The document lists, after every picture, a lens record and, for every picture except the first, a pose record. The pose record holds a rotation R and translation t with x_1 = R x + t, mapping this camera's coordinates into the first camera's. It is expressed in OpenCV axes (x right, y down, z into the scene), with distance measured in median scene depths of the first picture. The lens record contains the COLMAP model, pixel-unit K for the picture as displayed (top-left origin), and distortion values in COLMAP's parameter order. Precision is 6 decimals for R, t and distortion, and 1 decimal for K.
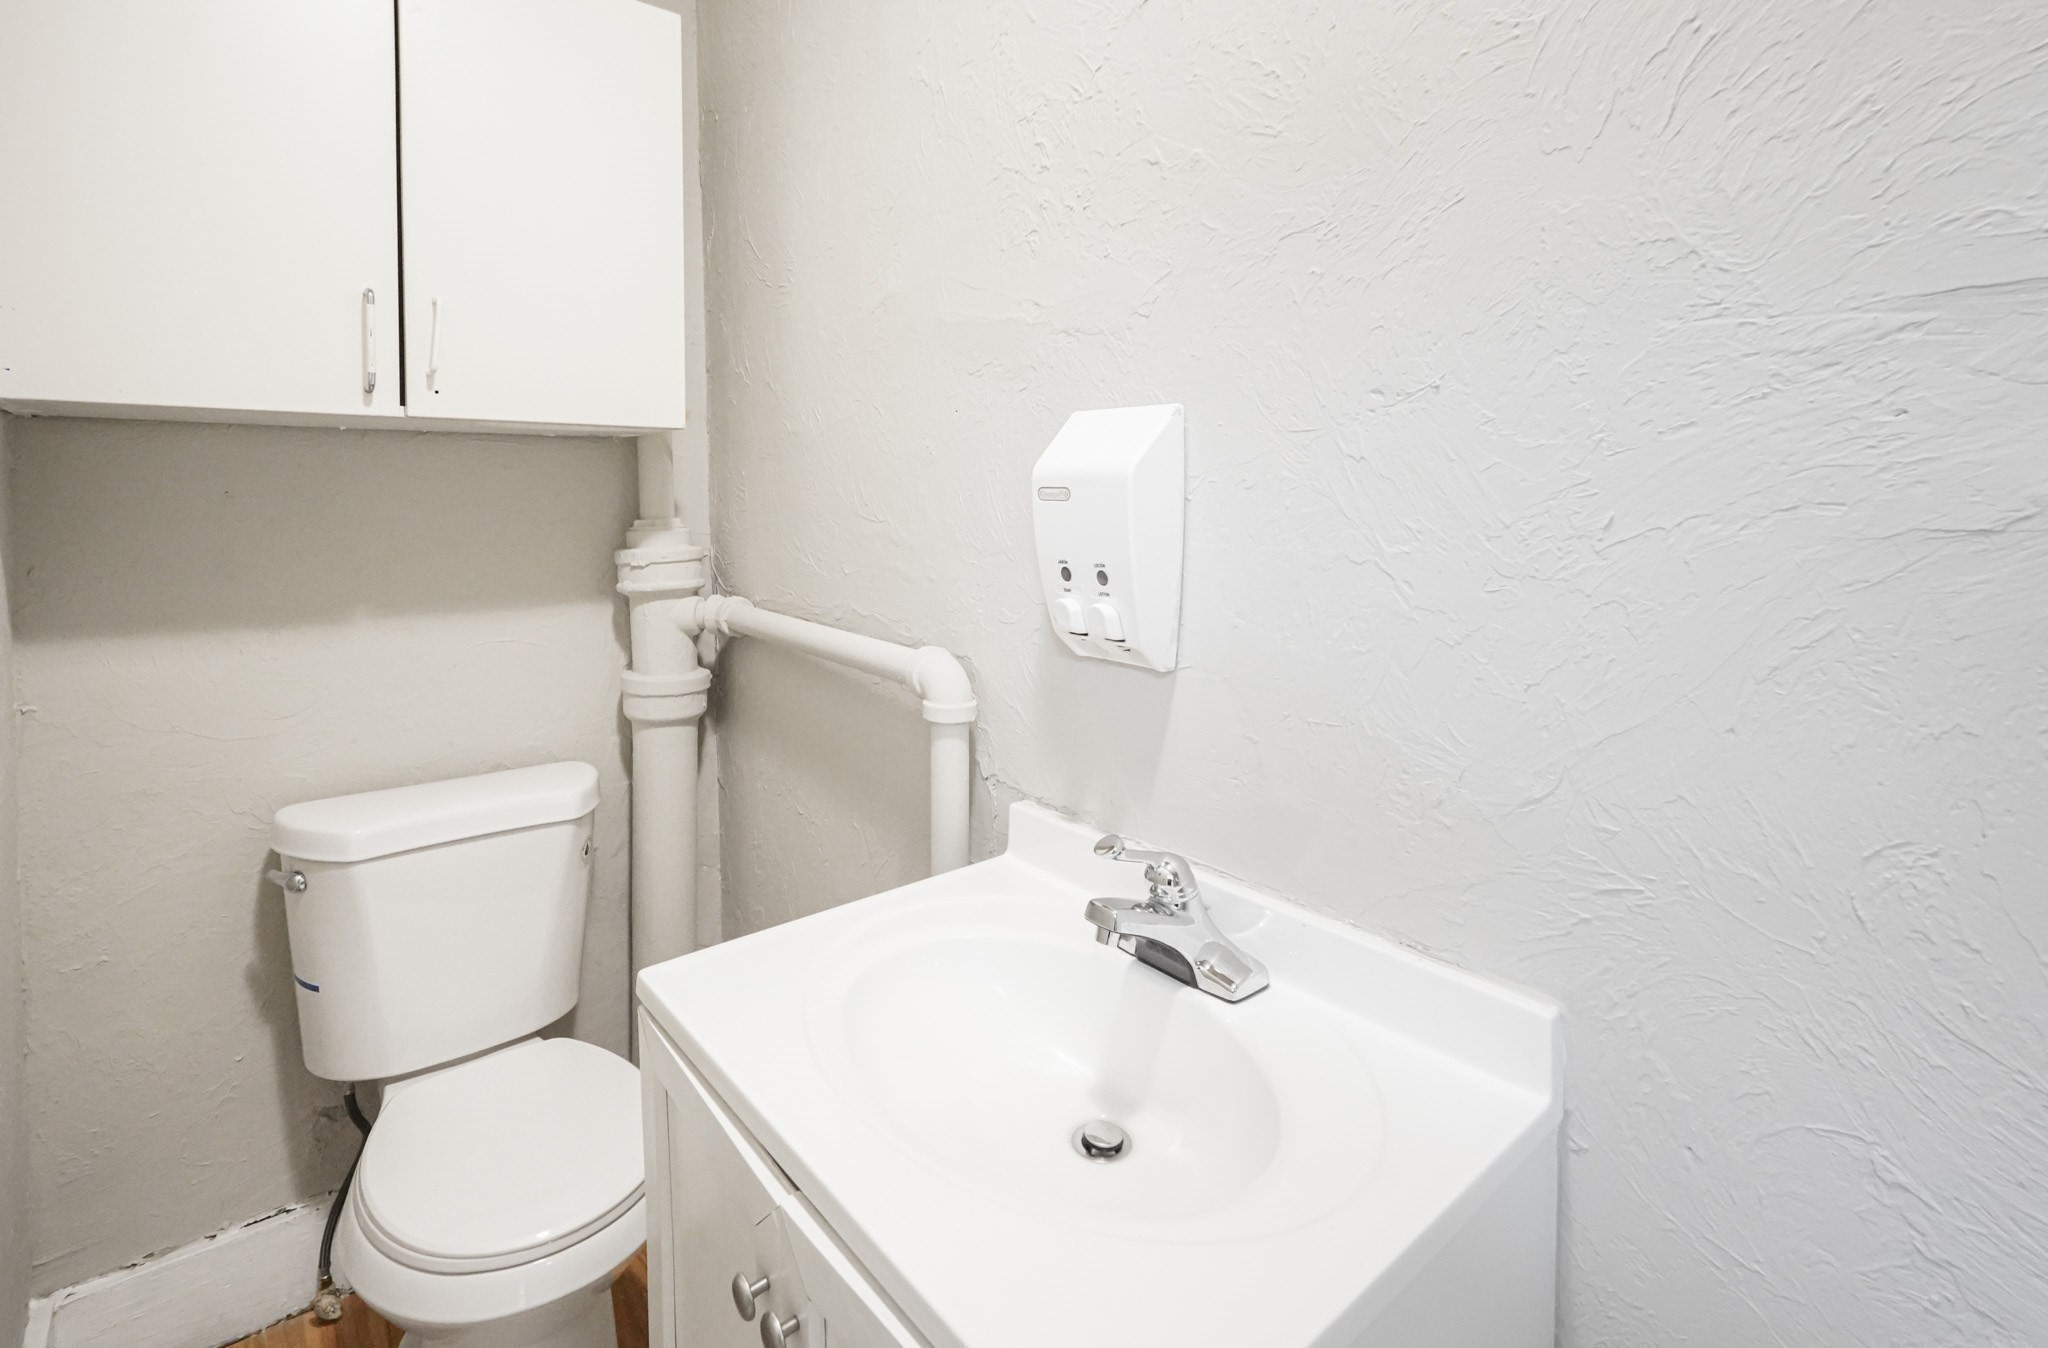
lens RADIAL K [[963.2, 0, 1024.5], [0, 963.2, 521.3], [0, 0, 1]] dist [0.003244, 0.001073]
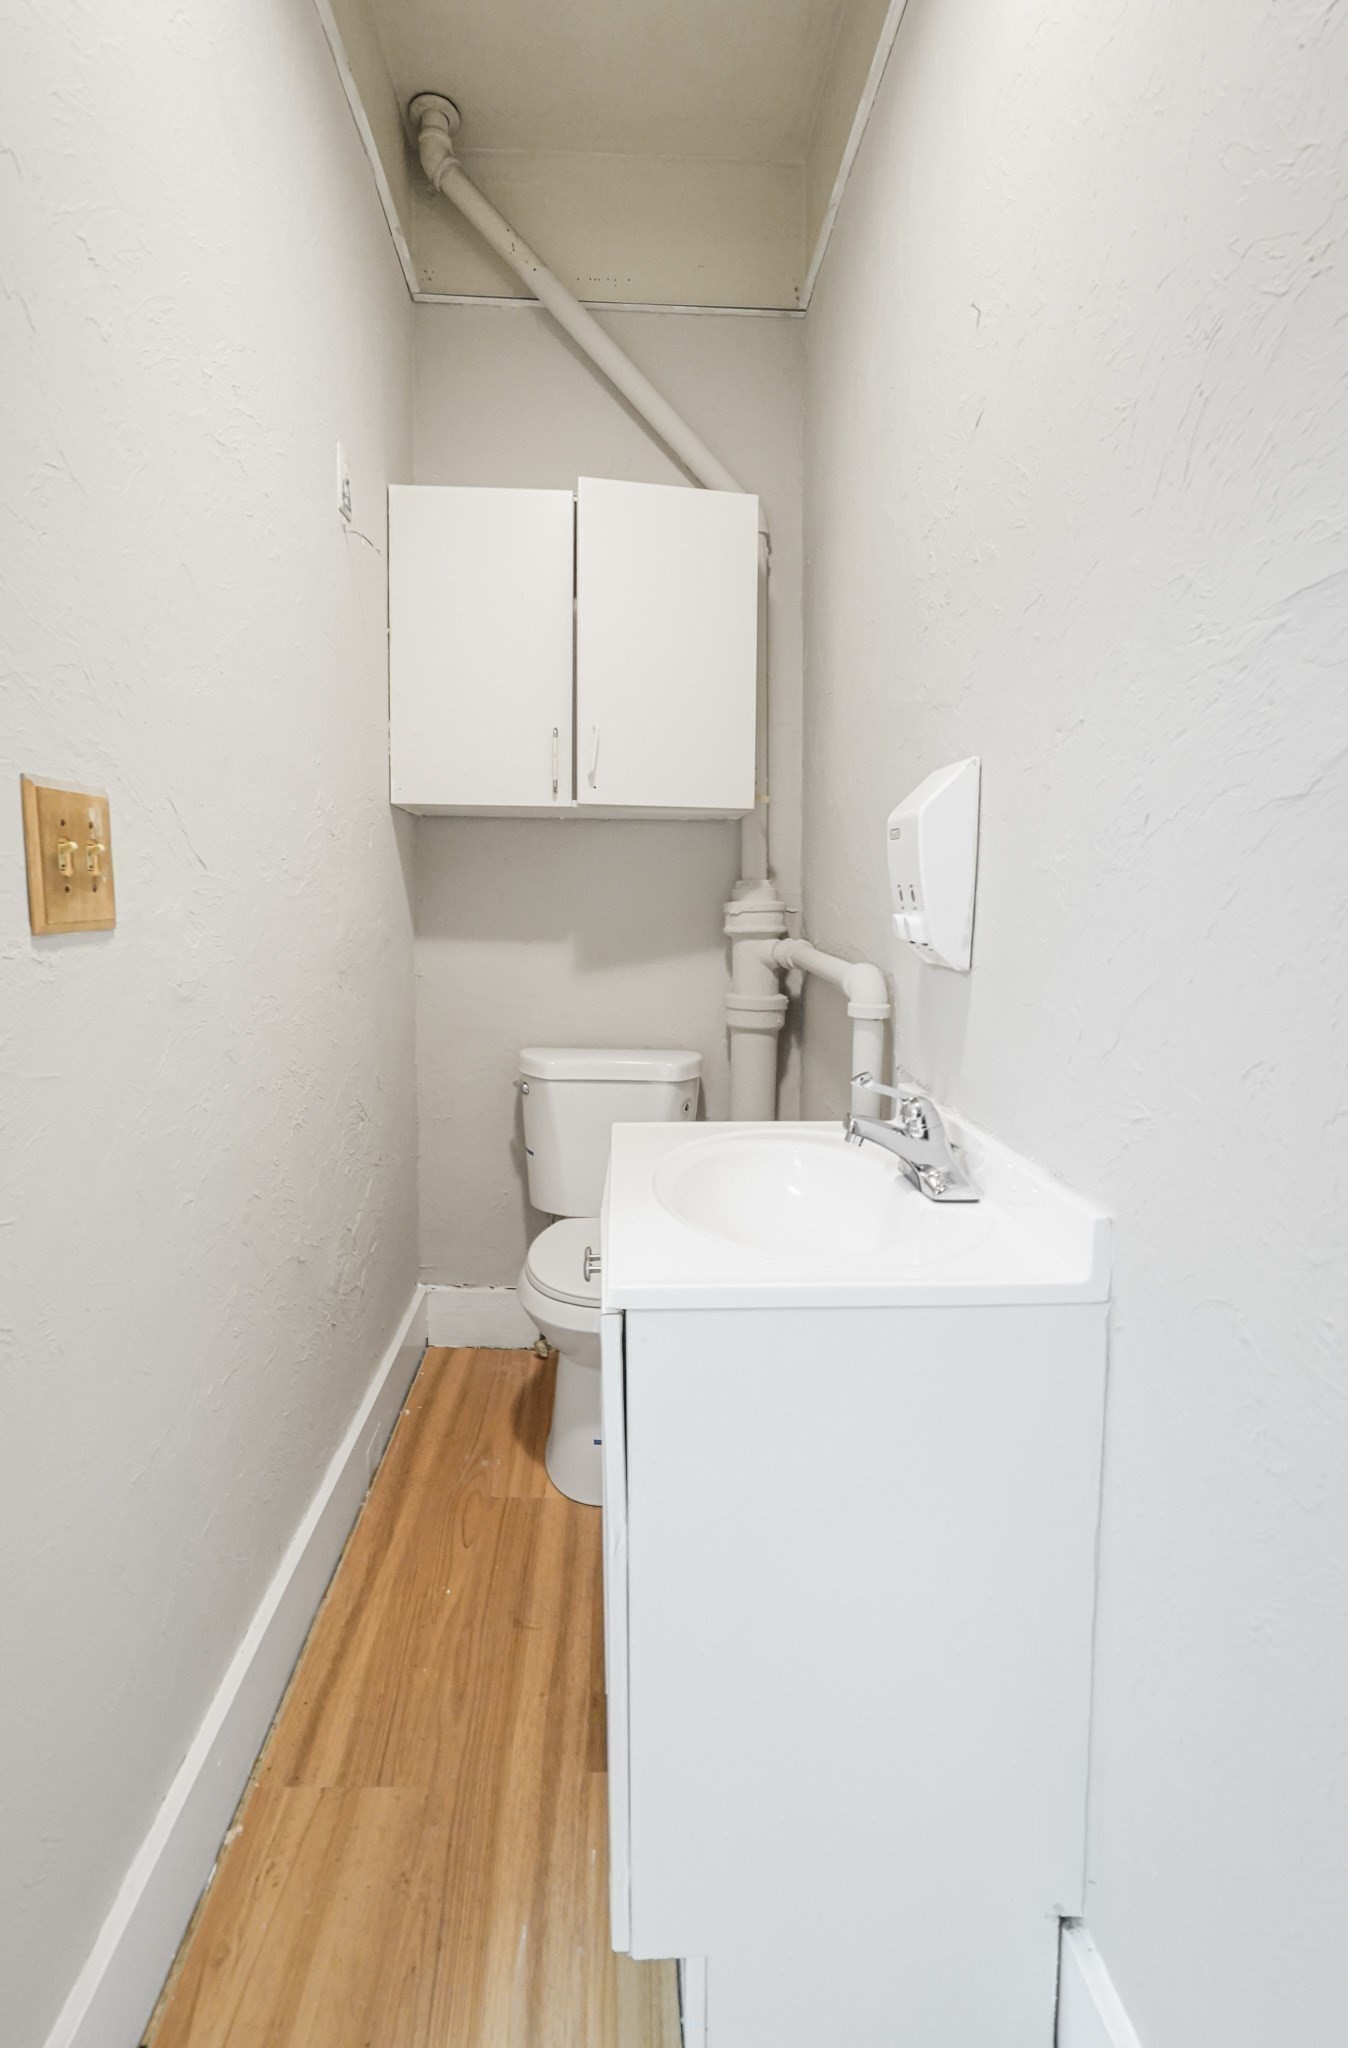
lens RADIAL K [[963.2, 0, 672.7], [0, 963.2, 975.4], [0, 0, 1]] dist [0.003244, 0.001073]
pose [[0.797728, 0.054731, -0.600529, 0.432938], [-0.024706, 0.998003, 0.058137, 0.070078], [0.602511, -0.031541, 0.797487, -0.170316]]
